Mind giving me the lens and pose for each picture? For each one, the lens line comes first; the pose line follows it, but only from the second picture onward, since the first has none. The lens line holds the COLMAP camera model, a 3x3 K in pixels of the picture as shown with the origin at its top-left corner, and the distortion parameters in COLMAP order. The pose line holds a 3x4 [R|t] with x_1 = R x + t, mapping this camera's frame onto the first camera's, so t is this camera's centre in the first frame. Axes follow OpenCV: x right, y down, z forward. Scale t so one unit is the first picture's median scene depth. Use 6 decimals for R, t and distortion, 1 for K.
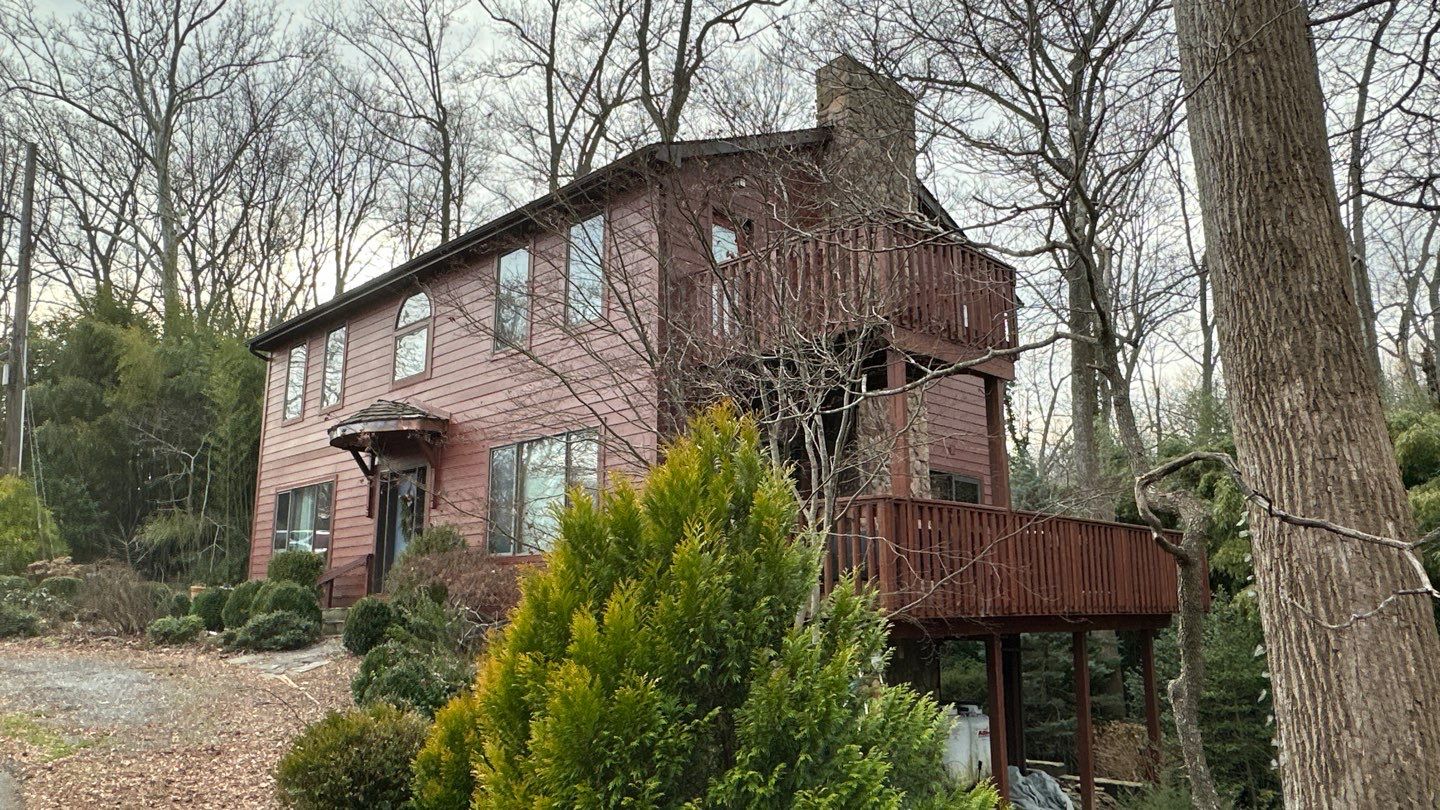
lens RADIAL K [[1014.2, 0, 720.0], [0, 1014.2, 405.0], [0, 0, 1]] dist [-0.006926, 0.019346]
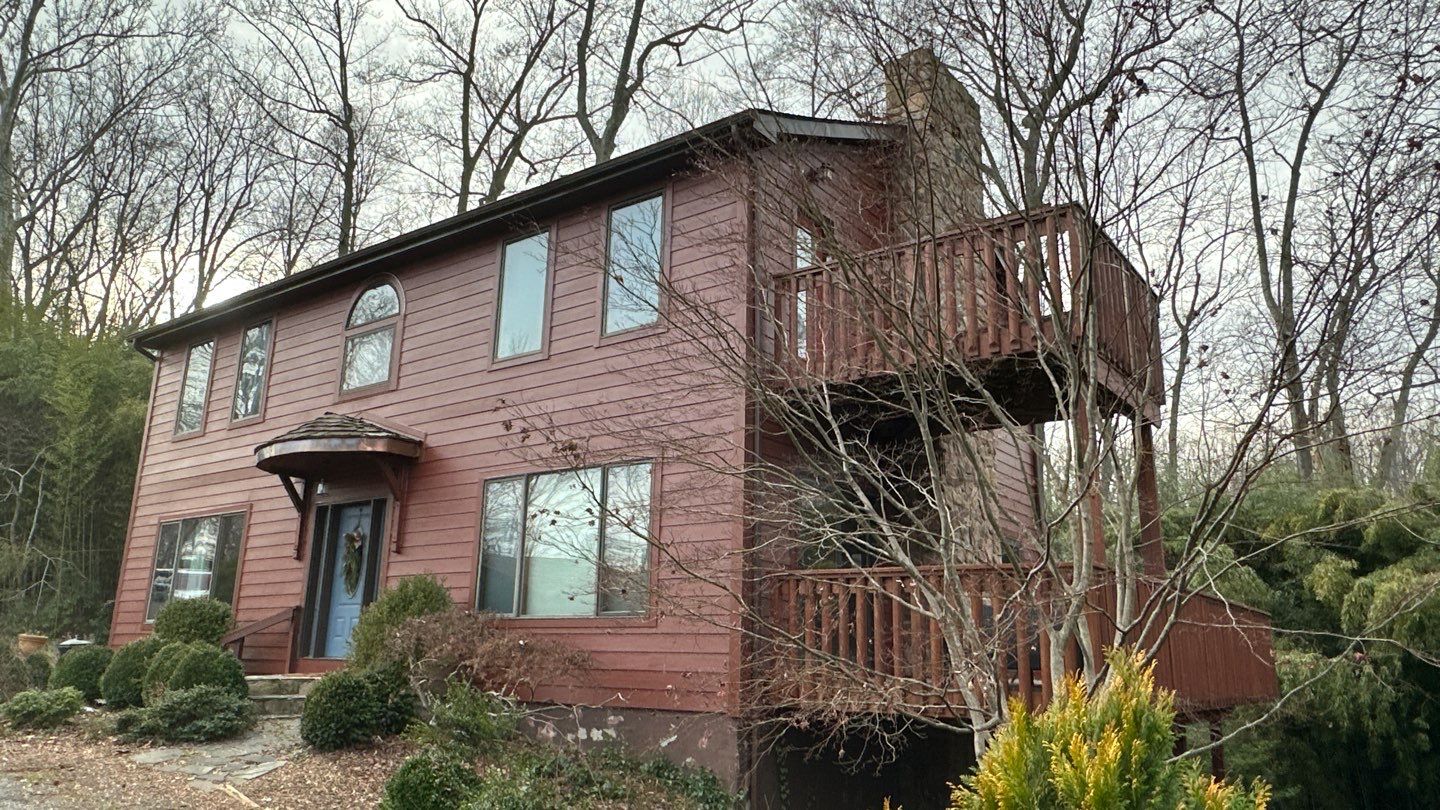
lens RADIAL K [[1014.2, 0, 720.0], [0, 1014.2, 405.0], [0, 0, 1]] dist [-0.006926, 0.019346]
pose [[0.988156, 0.060165, 0.141168, -0.072054], [-0.053057, 0.997153, -0.053588, 0.007782], [-0.143990, 0.045463, 0.988534, 0.083550]]
